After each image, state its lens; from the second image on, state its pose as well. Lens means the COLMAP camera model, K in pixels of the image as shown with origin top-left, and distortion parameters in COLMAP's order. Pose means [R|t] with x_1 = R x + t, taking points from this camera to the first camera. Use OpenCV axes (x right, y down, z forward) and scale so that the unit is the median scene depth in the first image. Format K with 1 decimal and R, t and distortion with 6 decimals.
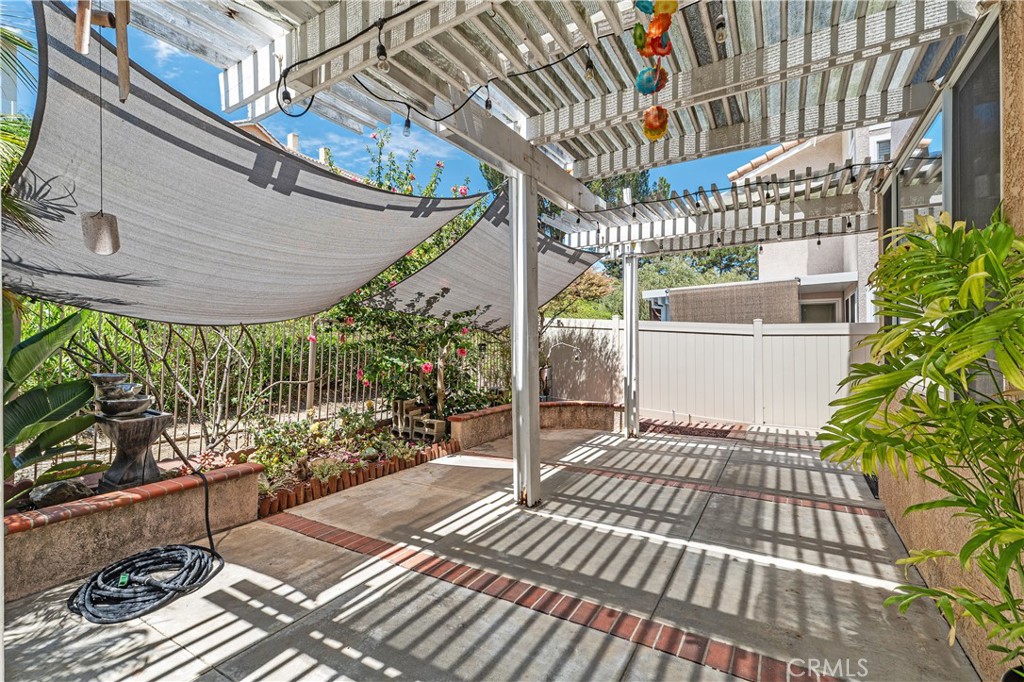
lens RADIAL K [[466.4, 0, 513.3], [0, 466.4, 342.6], [0, 0, 1]] dist [0.007655, -0.001817]
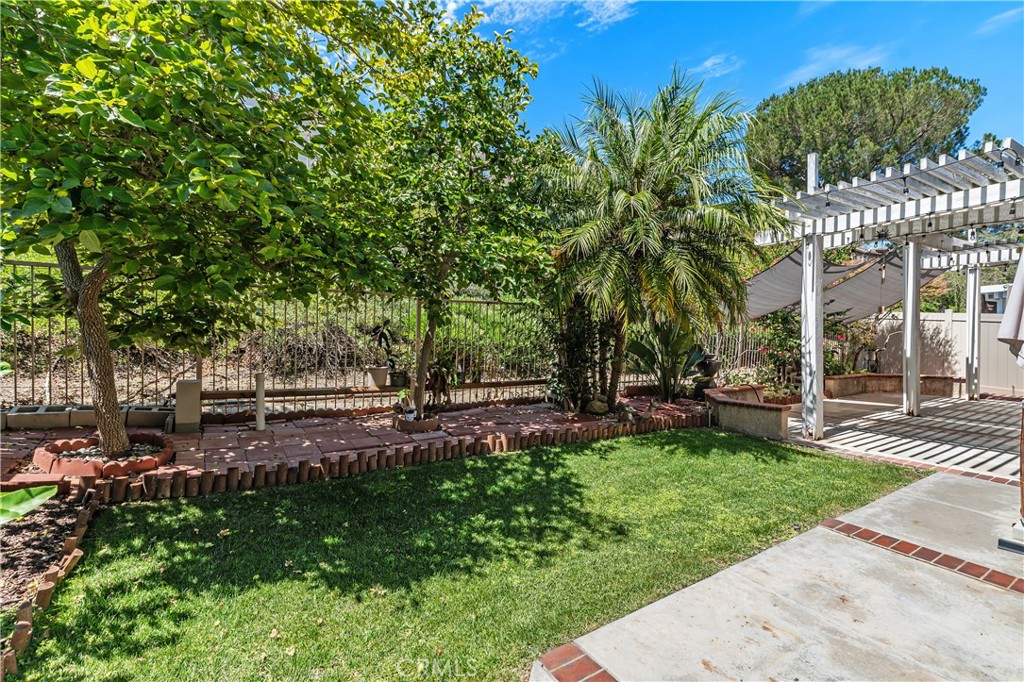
lens RADIAL K [[466.4, 0, 507.6], [0, 466.4, 342.7], [0, 0, 1]] dist [0.007655, -0.001817]
pose [[0.888379, 0.012927, -0.458928, -0.328492], [-0.002993, 0.999745, 0.022367, 0.005033], [0.459101, -0.018497, 0.888192, -0.848851]]
